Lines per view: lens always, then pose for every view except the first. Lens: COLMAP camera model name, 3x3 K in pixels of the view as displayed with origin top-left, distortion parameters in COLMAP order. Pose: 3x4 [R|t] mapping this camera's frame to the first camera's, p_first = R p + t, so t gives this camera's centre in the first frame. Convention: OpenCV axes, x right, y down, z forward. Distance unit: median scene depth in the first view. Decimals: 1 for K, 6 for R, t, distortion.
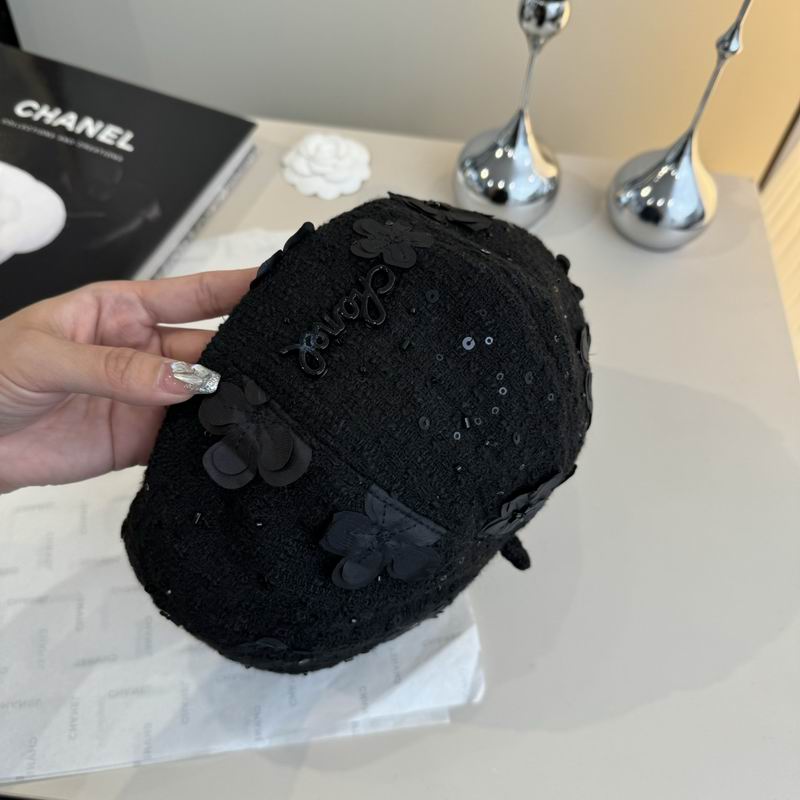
lens RADIAL K [[727.2, 0, 404.5], [0, 727.2, 399.2], [0, 0, 1]] dist [-0.015612, -0.047830]
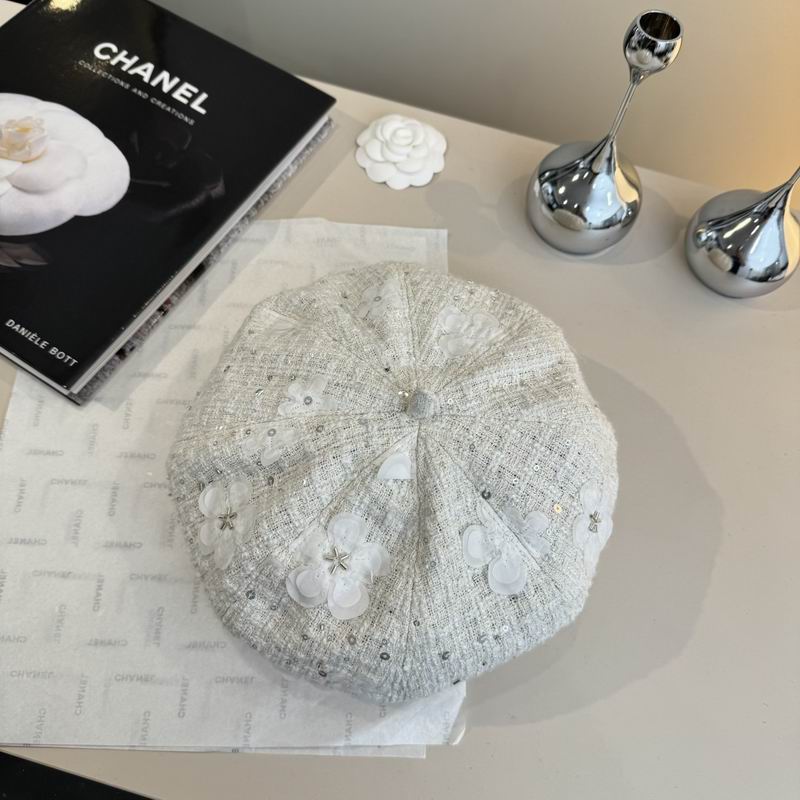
lens RADIAL K [[717.5, 0, 403.8], [0, 717.5, 399.7], [0, 0, 1]] dist [0.039722, -0.144086]
pose [[0.985281, 0.161421, -0.056246, 0.003693], [-0.153269, 0.979930, 0.127457, -0.130012], [0.075692, -0.116960, 0.990248, 0.015541]]
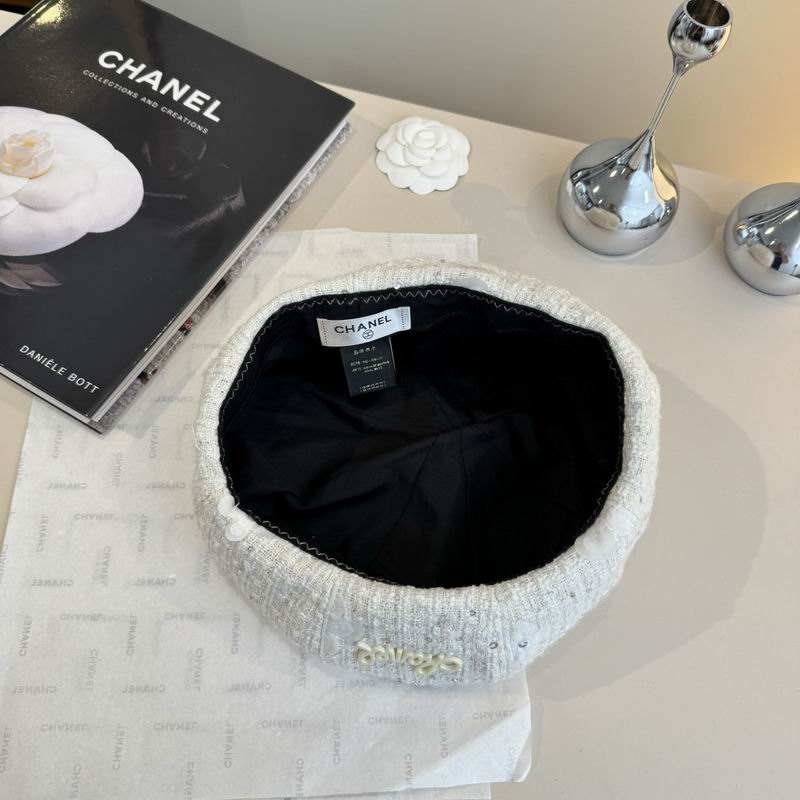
lens RADIAL K [[715.1, 0, 404.2], [0, 715.1, 404.3], [0, 0, 1]] dist [0.035608, -0.129988]
pose [[0.990849, 0.125597, -0.049441, -0.049796], [-0.118884, 0.985511, 0.120972, -0.125334], [0.063918, -0.113987, 0.991424, 0.061233]]
